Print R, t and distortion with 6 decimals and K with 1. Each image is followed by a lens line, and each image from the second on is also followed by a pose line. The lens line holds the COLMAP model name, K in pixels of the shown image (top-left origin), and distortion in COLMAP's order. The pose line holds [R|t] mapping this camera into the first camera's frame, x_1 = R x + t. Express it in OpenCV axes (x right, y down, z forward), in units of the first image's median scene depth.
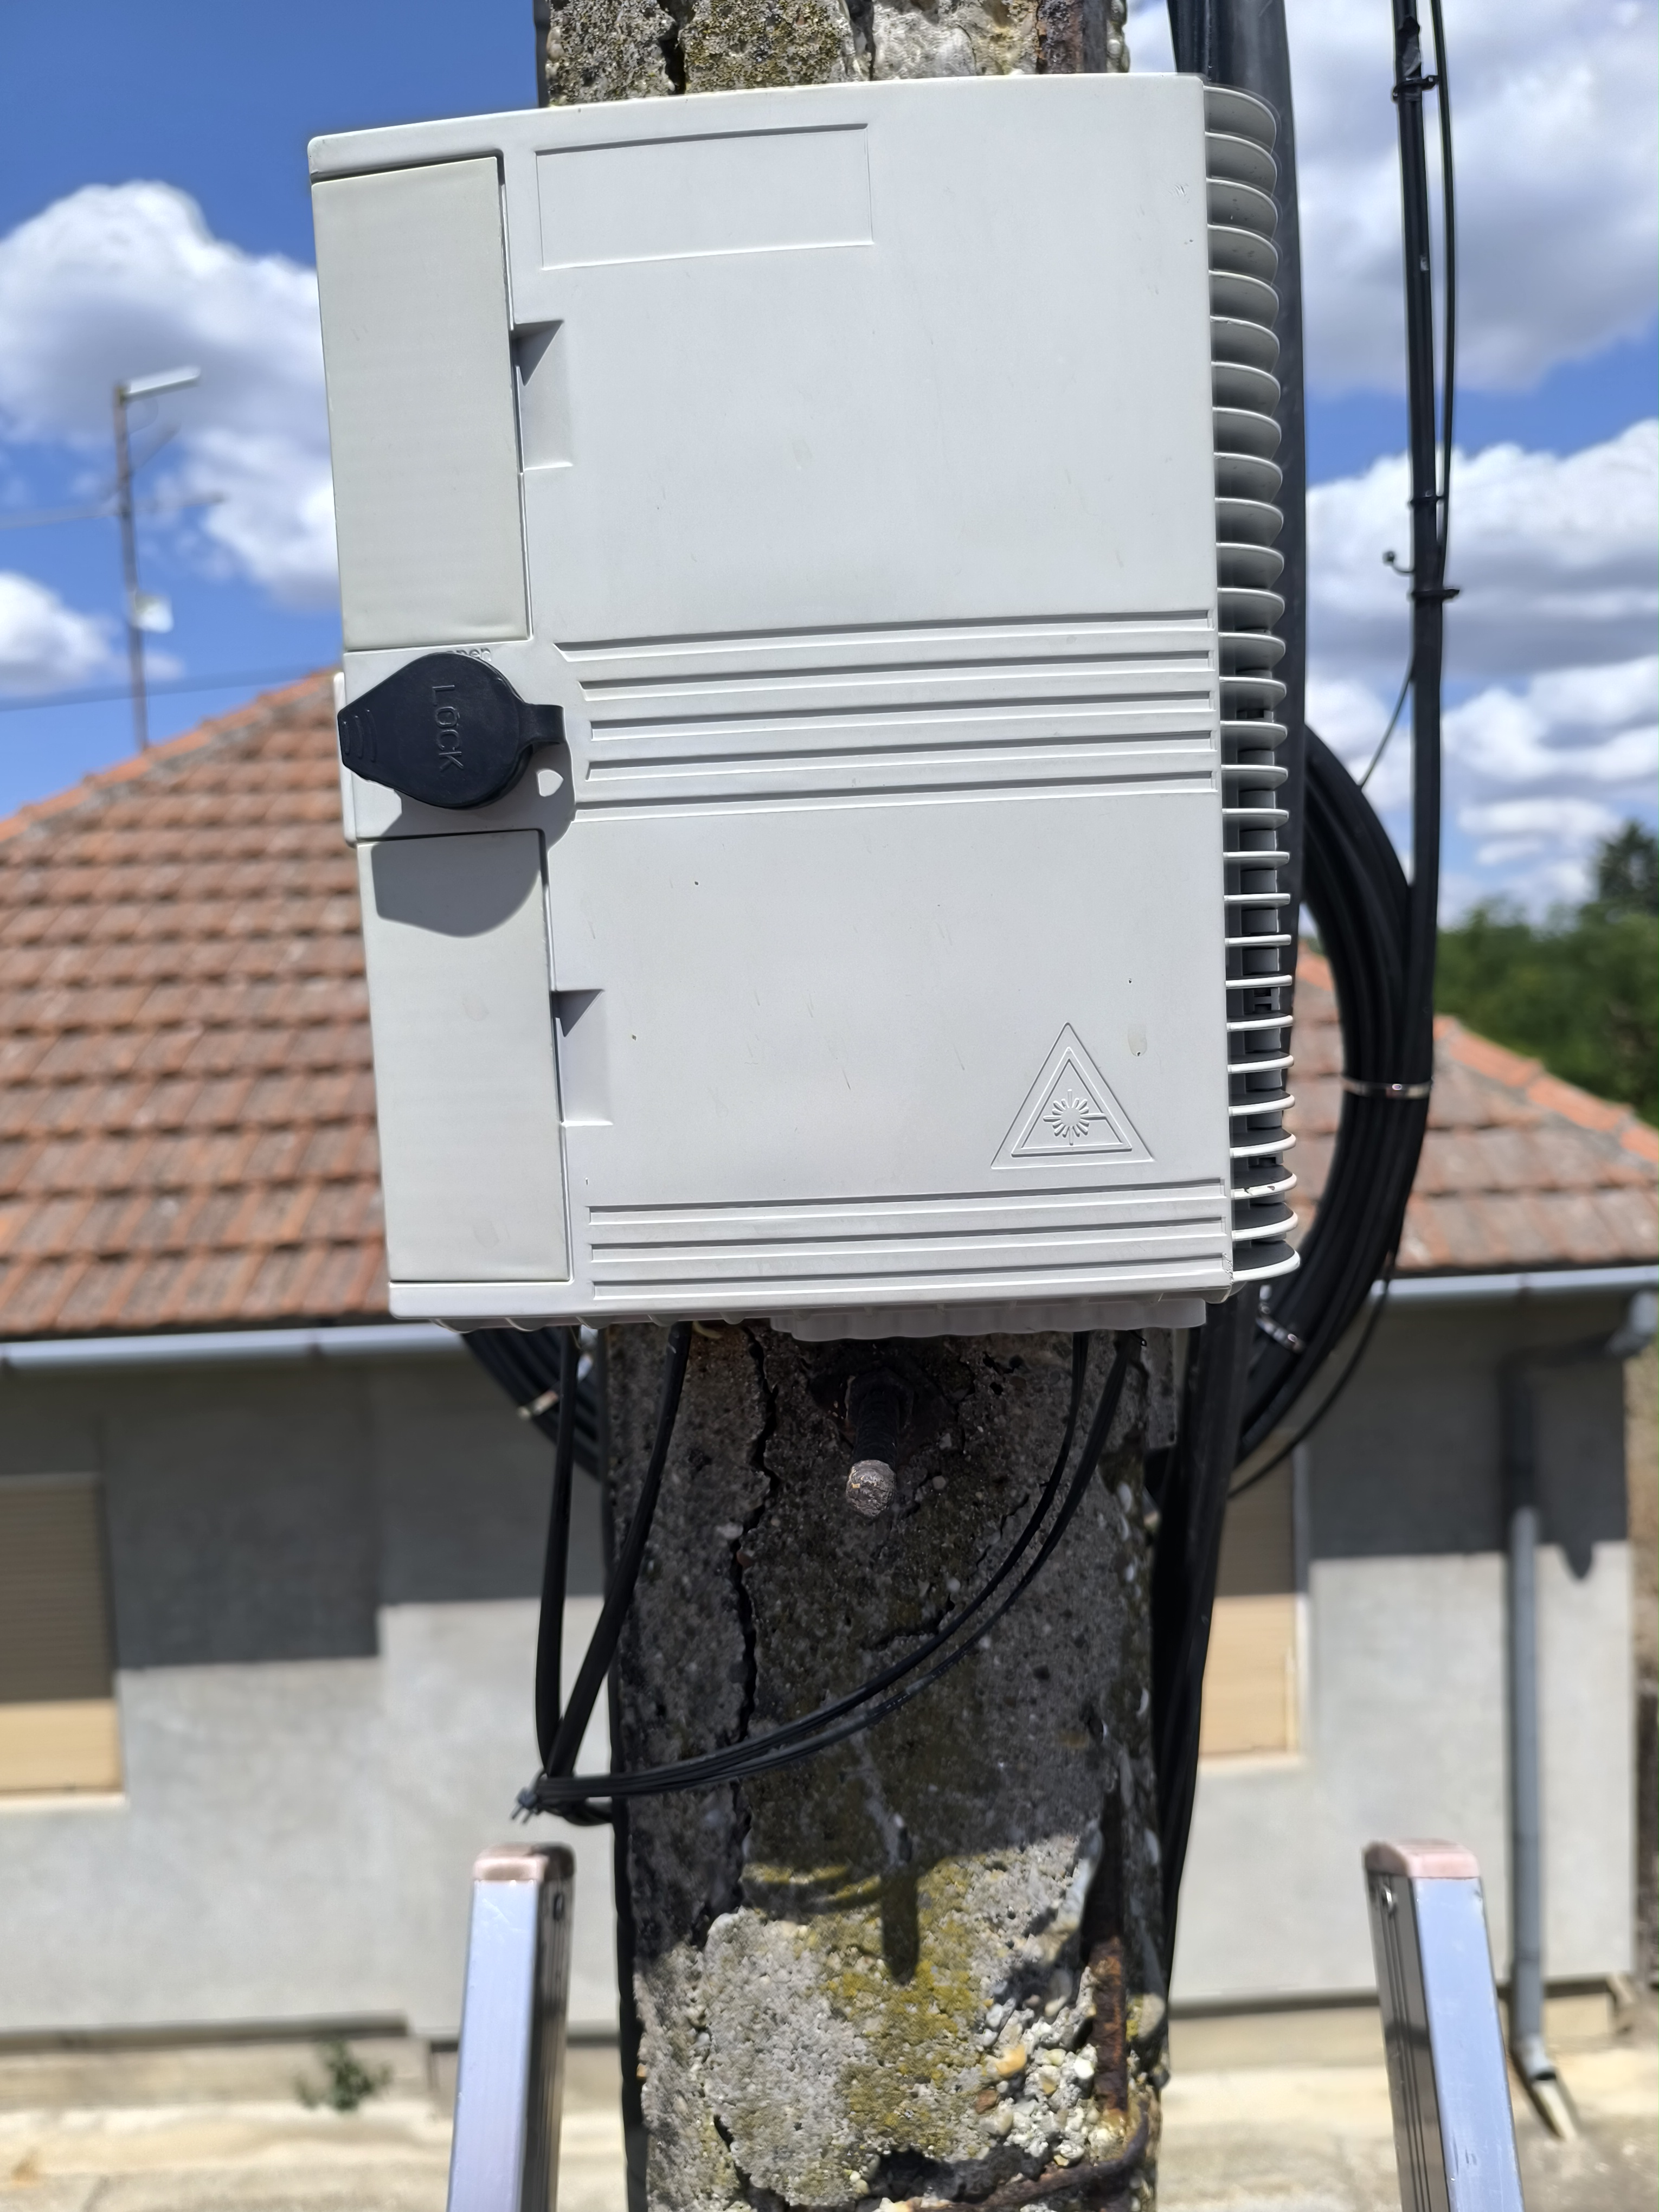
lens RADIAL K [[1510.4, 0, 835.1], [0, 1510.4, 1090.7], [0, 0, 1]] dist [-0.017418, -0.008054]
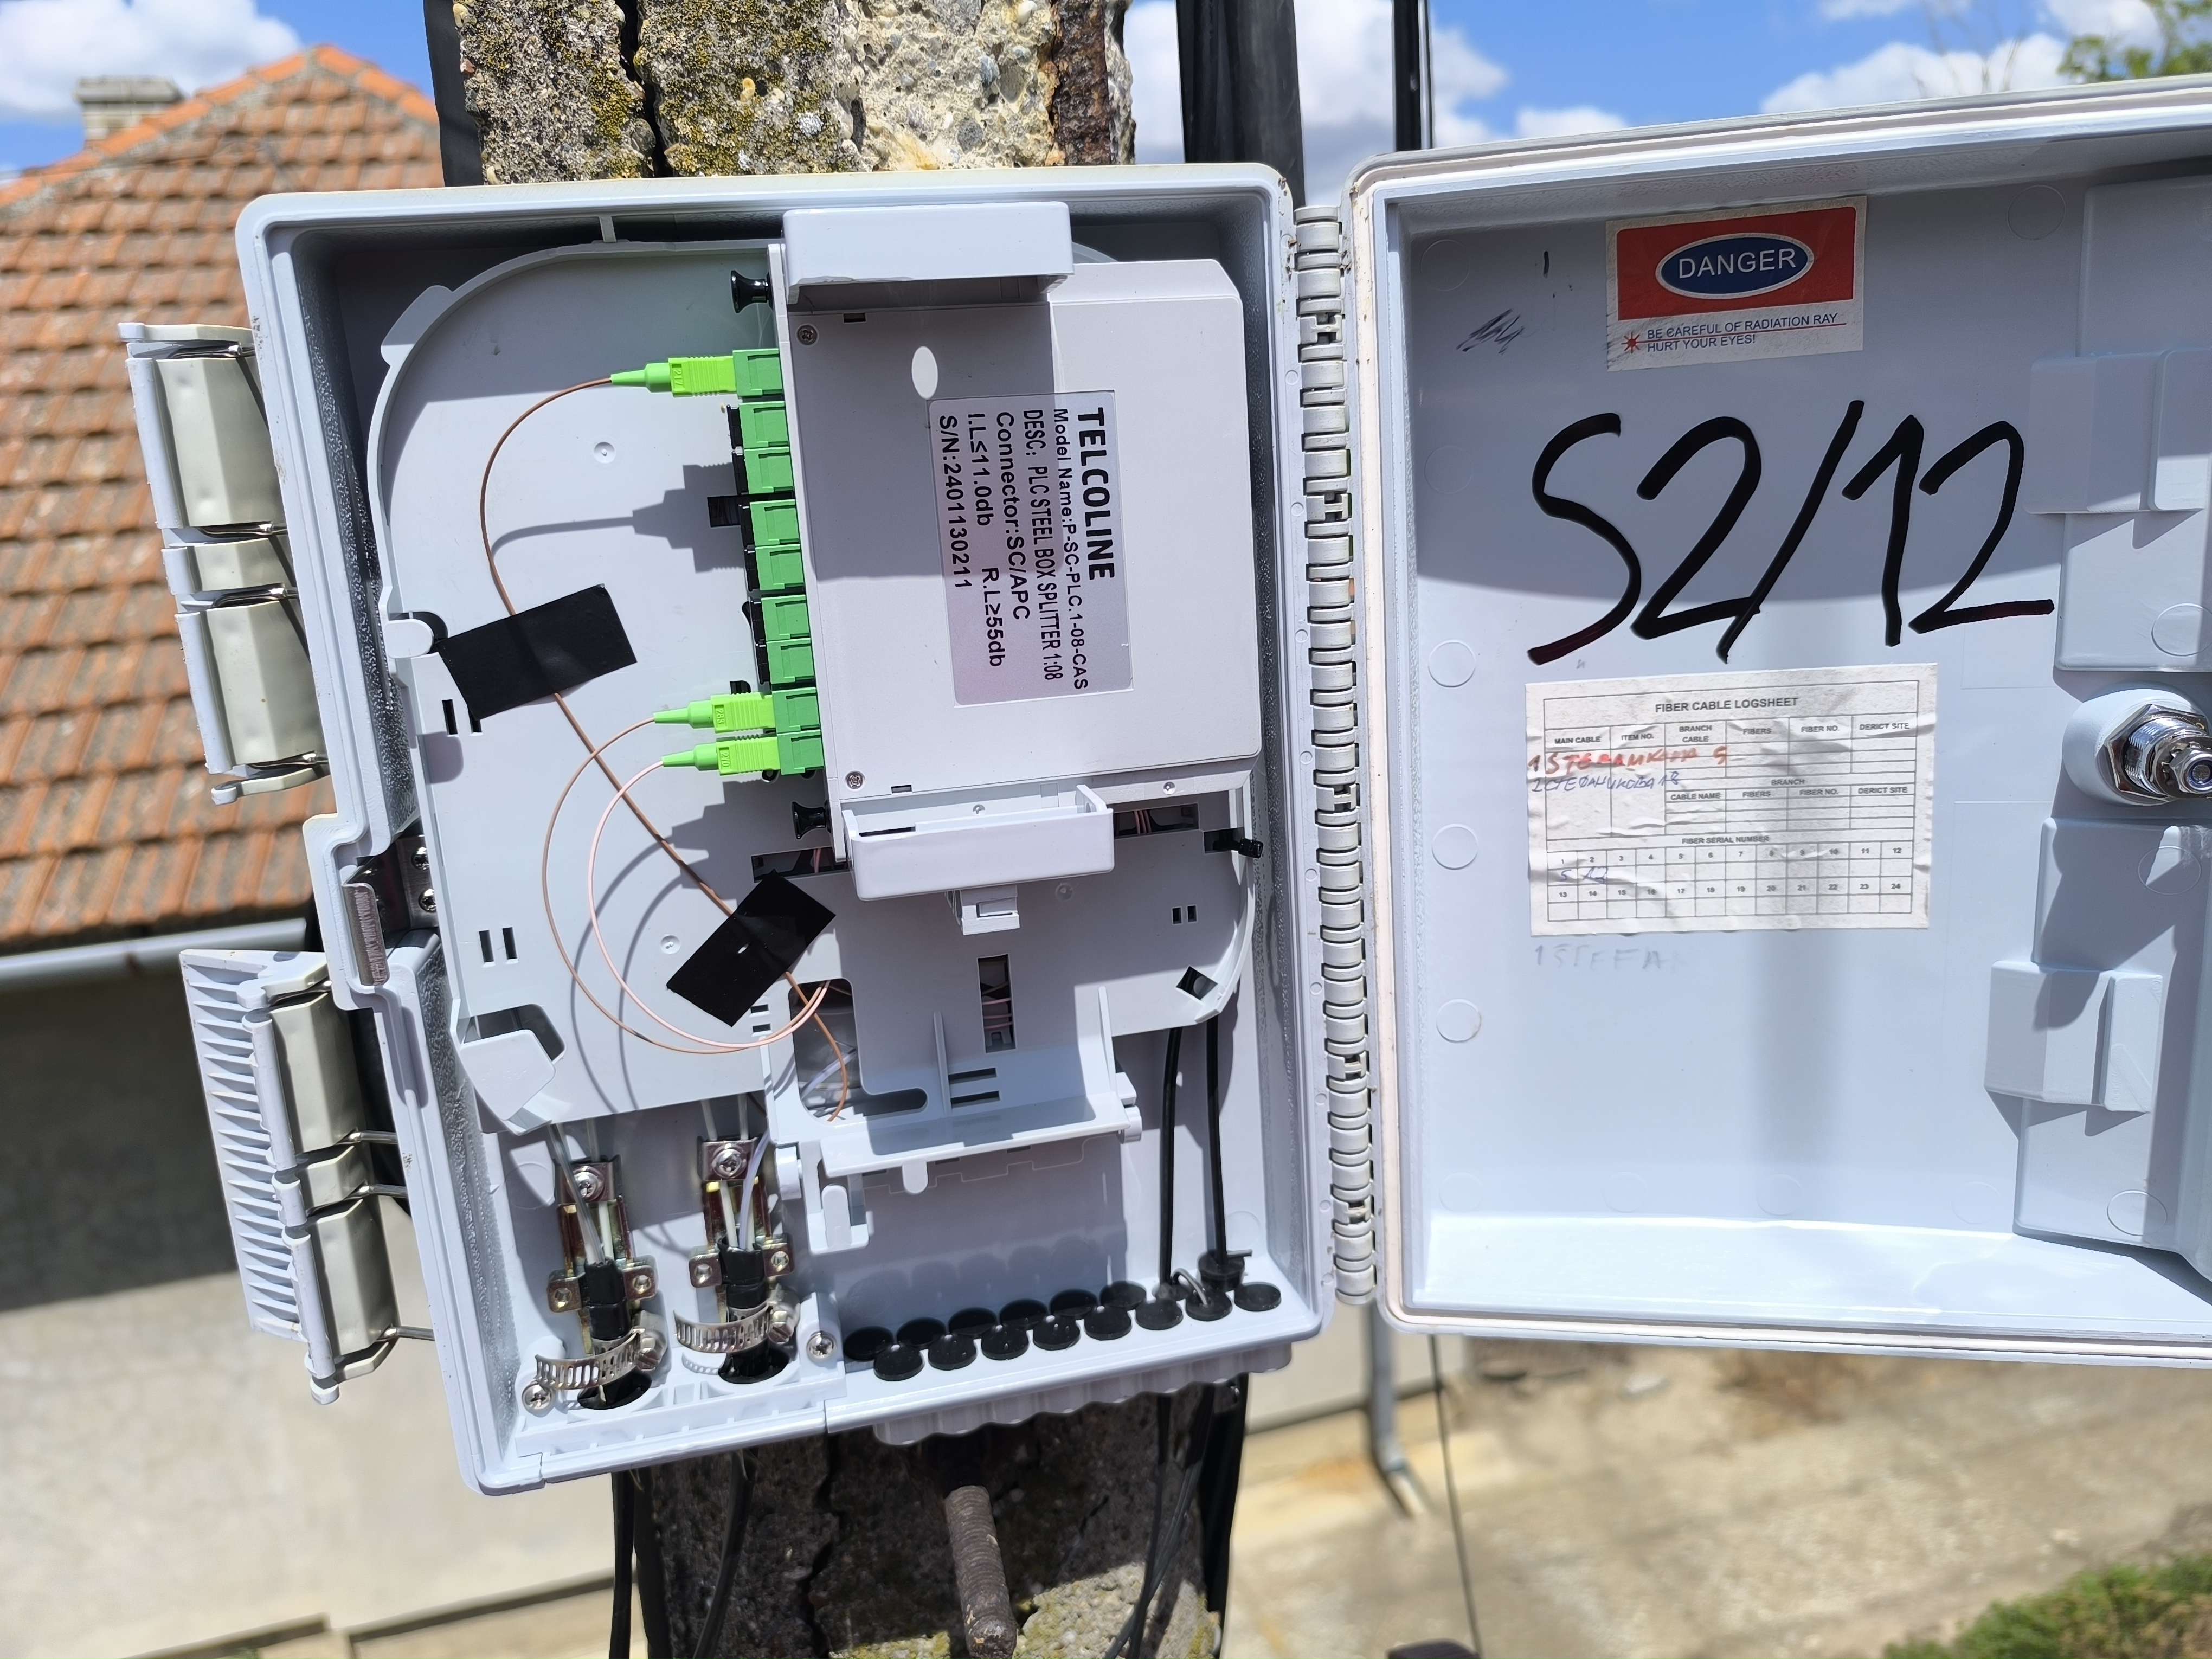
lens RADIAL K [[1510.4, 0, 1059.5], [0, 1510.4, 779.2], [0, 0, 1]] dist [-0.017418, -0.008054]
pose [[0.969006, -0.076646, 0.234846, -0.093822], [0.047256, 0.990607, 0.128315, -0.312480], [-0.242475, -0.113240, 0.963526, 0.112792]]
